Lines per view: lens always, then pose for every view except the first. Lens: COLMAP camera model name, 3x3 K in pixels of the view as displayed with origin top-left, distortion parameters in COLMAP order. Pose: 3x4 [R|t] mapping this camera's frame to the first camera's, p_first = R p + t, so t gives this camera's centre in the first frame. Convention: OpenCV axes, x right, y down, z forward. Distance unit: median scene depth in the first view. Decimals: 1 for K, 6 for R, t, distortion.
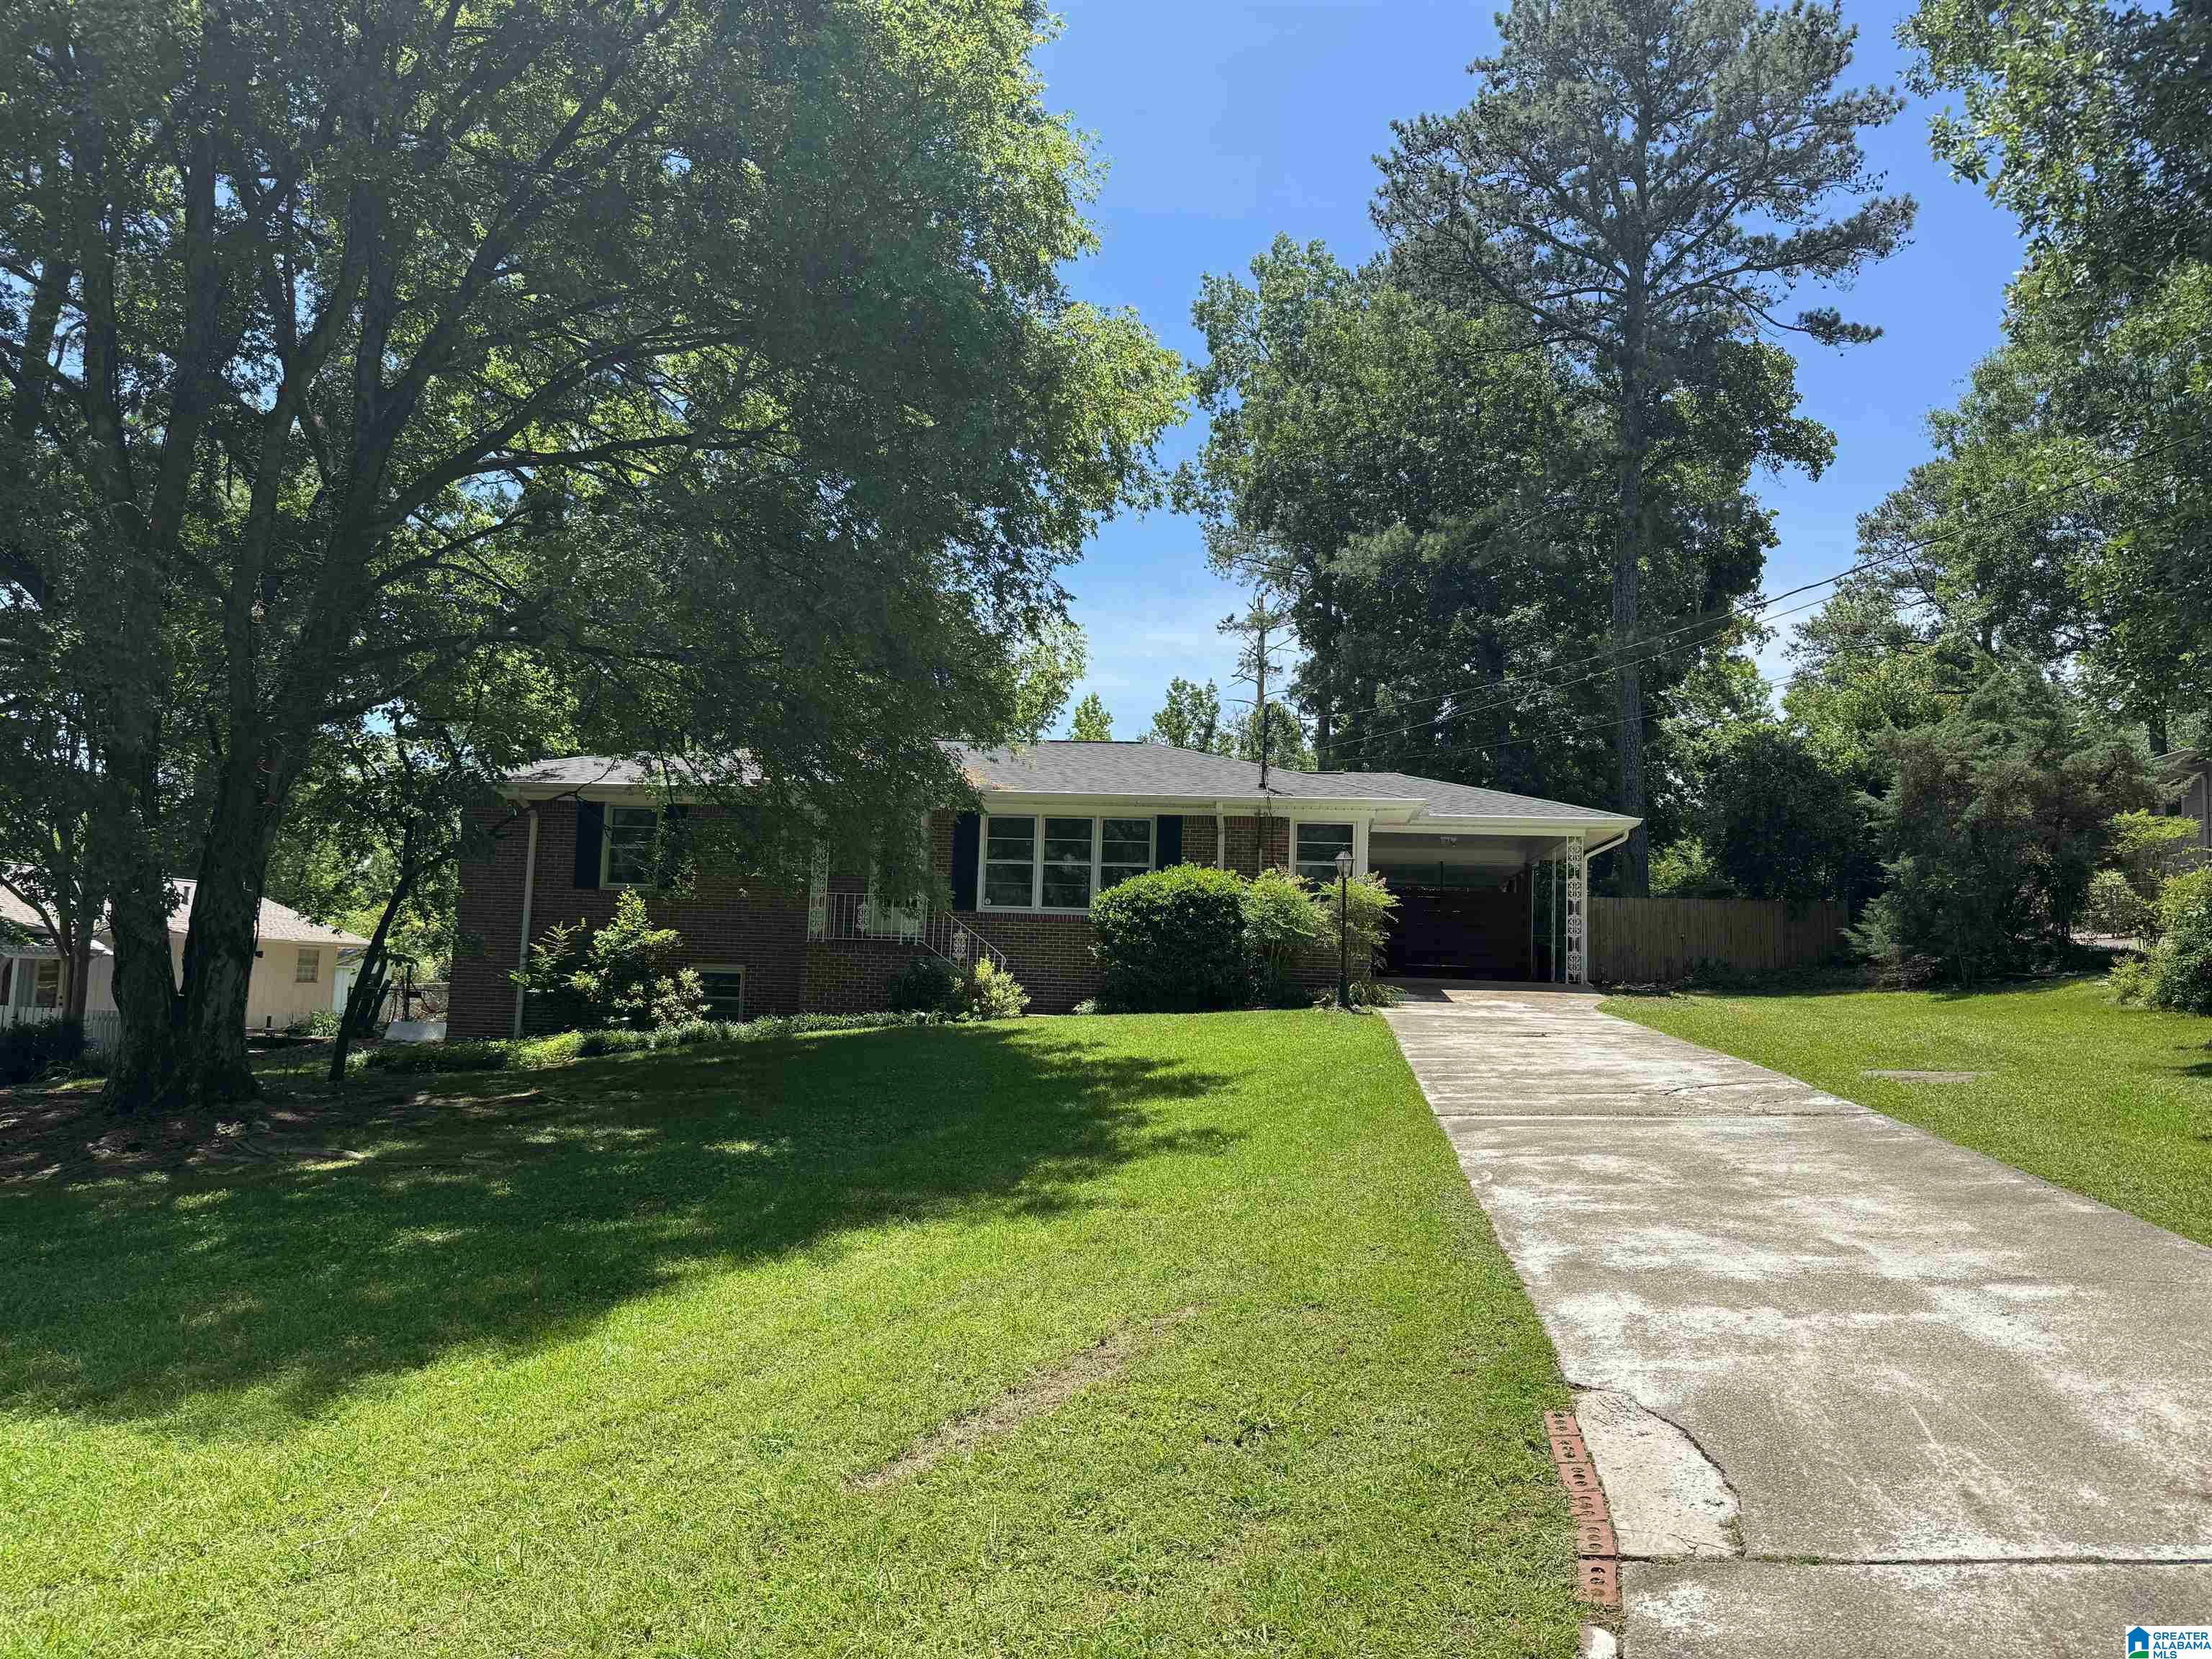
lens RADIAL K [[1568.3, 0, 1105.8], [0, 1568.3, 787.9], [0, 0, 1]] dist [0.102726, -0.081105]
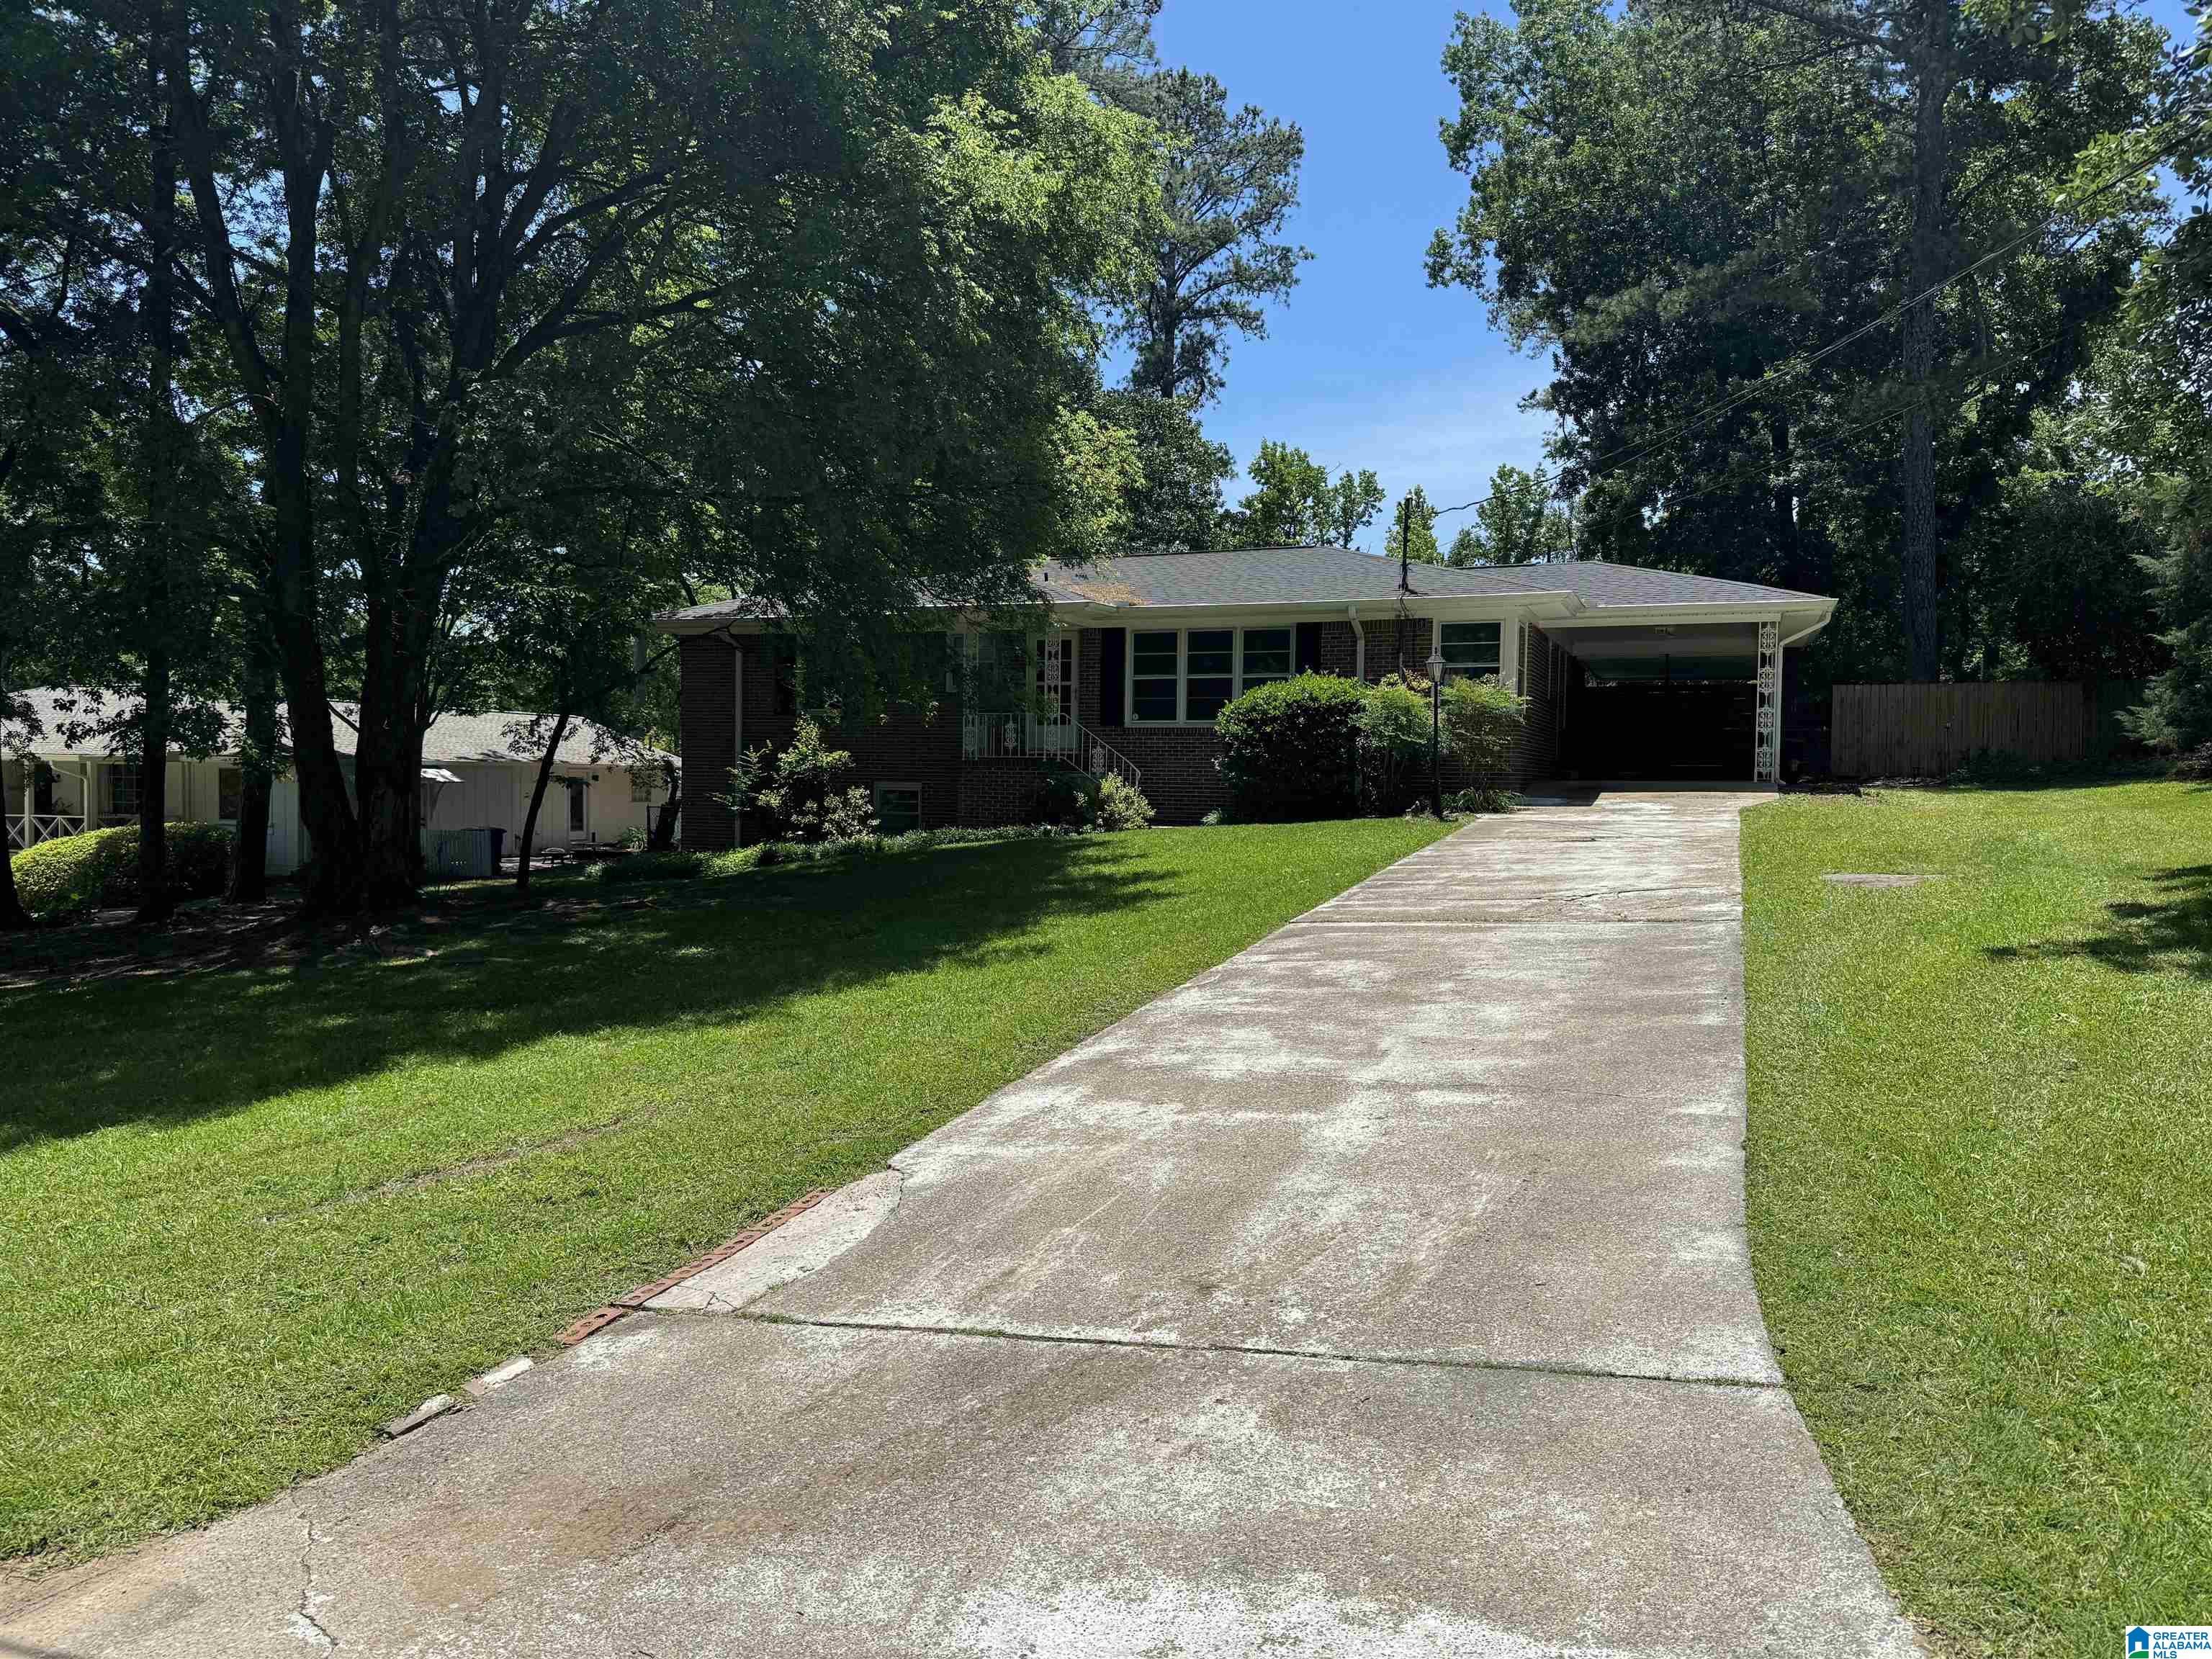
lens RADIAL K [[1566.7, 0, 1106.0], [0, 1566.7, 829.5], [0, 0, 1]] dist [0.096590, -0.193729]
pose [[0.960947, -0.012414, -0.276455, 0.198429], [0.053129, 0.988686, 0.140278, 0.000918], [0.271585, -0.149488, 0.950734, 0.015653]]
